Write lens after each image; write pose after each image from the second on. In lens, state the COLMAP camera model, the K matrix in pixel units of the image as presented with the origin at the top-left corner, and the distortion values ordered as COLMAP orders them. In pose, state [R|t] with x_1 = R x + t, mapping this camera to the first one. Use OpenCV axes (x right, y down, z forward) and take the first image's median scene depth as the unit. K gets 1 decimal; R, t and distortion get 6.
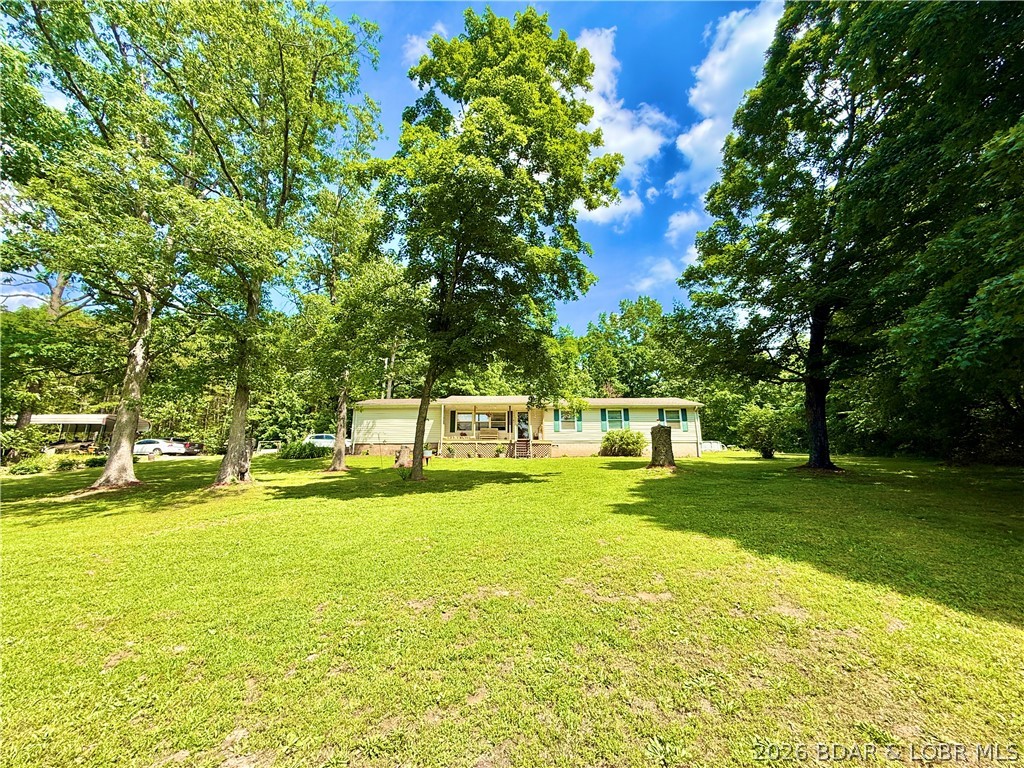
lens RADIAL K [[409.5, 0, 508.9], [0, 409.5, 383.9], [0, 0, 1]] dist [0.001935, -0.000132]
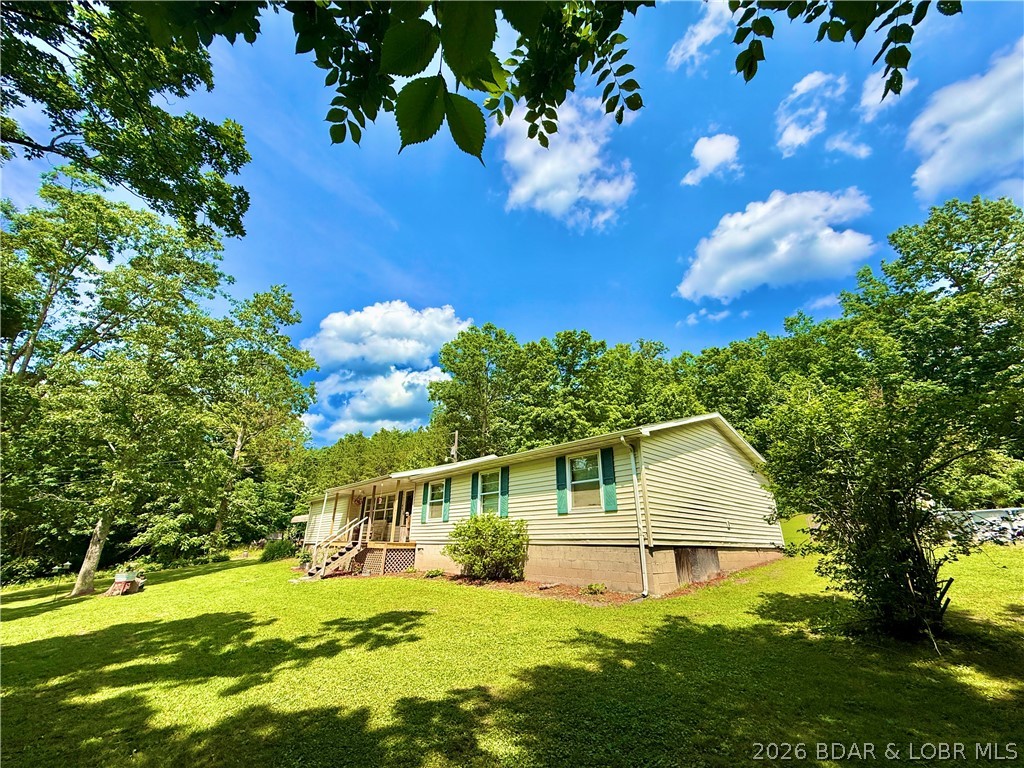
lens RADIAL K [[409.5, 0, 508.9], [0, 409.5, 383.9], [0, 0, 1]] dist [0.001935, -0.000132]
pose [[0.688546, -0.259797, -0.677060, 0.634550], [0.159469, 0.965017, -0.208116, 0.066263], [0.707442, 0.035327, 0.705888, 0.671681]]
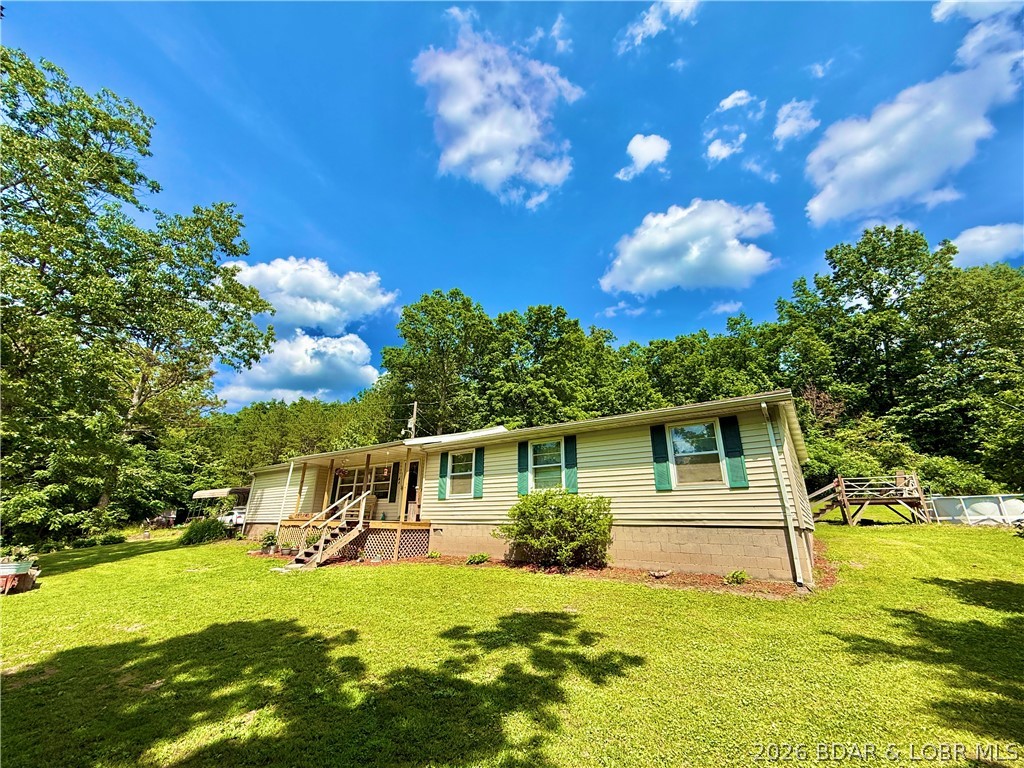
lens RADIAL K [[409.5, 0, 508.9], [0, 409.5, 383.9], [0, 0, 1]] dist [0.001935, -0.000132]
pose [[0.825170, -0.175262, -0.537009, 0.462860], [0.118093, 0.983168, -0.139411, 0.058661], [0.552403, 0.051620, 0.831977, 0.633553]]
